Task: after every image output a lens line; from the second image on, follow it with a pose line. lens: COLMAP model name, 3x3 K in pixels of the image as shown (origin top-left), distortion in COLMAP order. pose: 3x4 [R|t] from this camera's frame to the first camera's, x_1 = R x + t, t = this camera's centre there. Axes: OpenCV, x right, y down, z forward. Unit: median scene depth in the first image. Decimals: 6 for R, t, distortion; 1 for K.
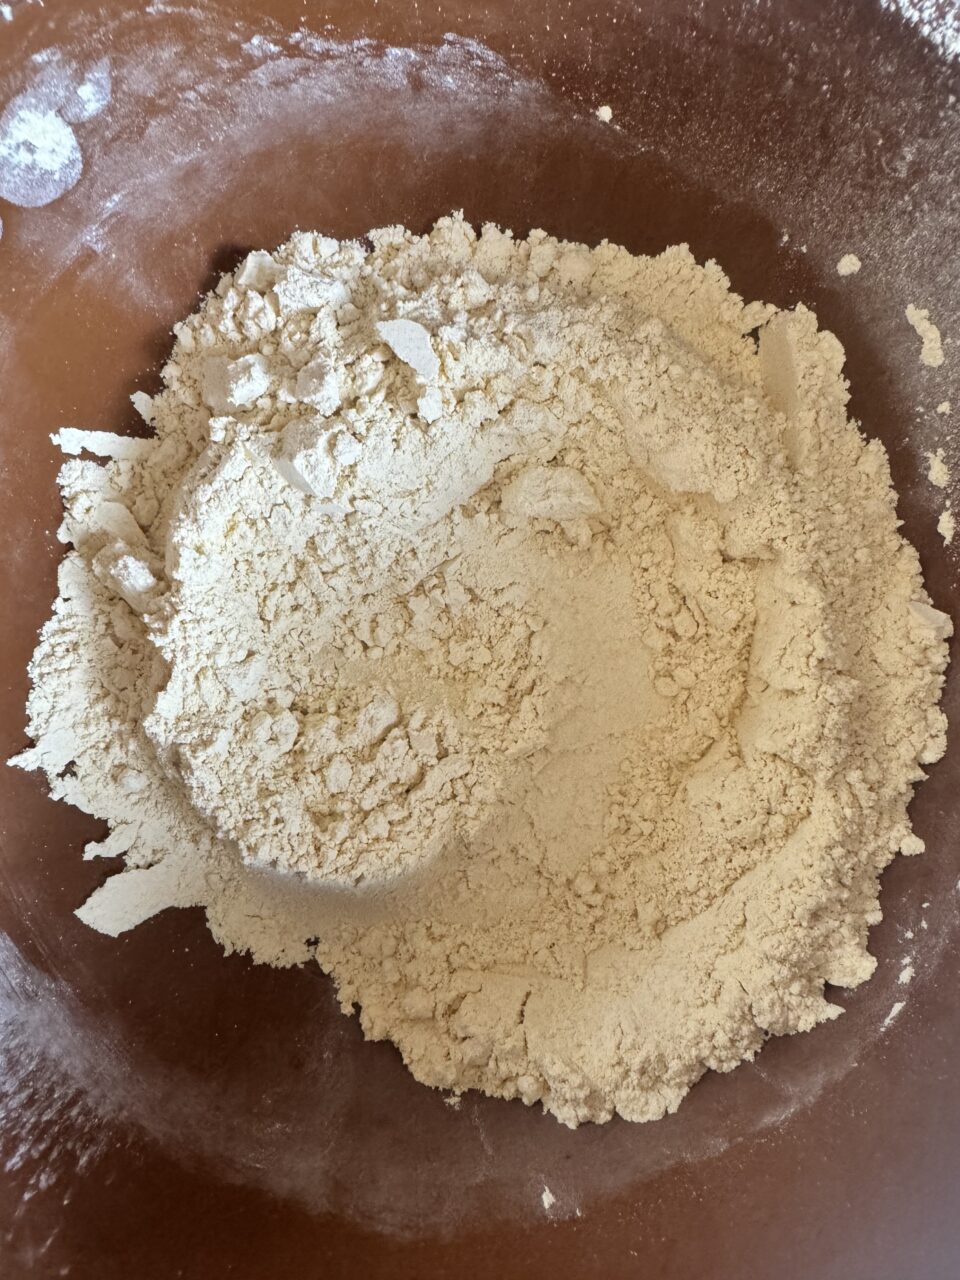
lens RADIAL K [[897.7, 0, 480.0], [0, 897.7, 639.7], [0, 0, 1]] dist [0.000177, 0.002834]
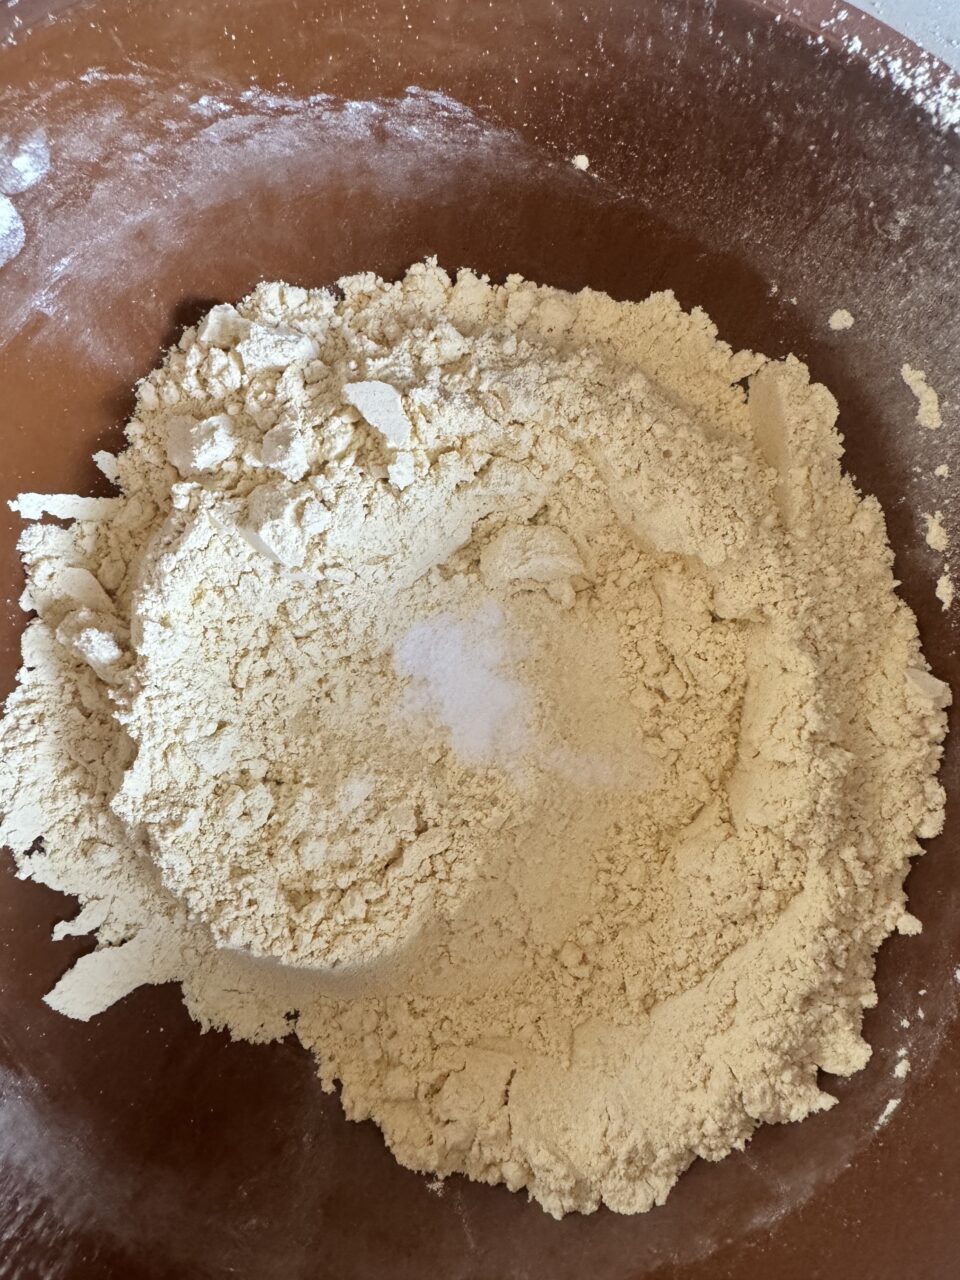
lens RADIAL K [[897.7, 0, 480.5], [0, 897.7, 640.3], [0, 0, 1]] dist [0.000177, 0.002834]
pose [[0.999917, -0.011469, -0.005941, 0.030476], [0.011609, 0.999641, 0.024133, -0.099750], [0.005662, -0.024200, 0.999691, 0.041646]]
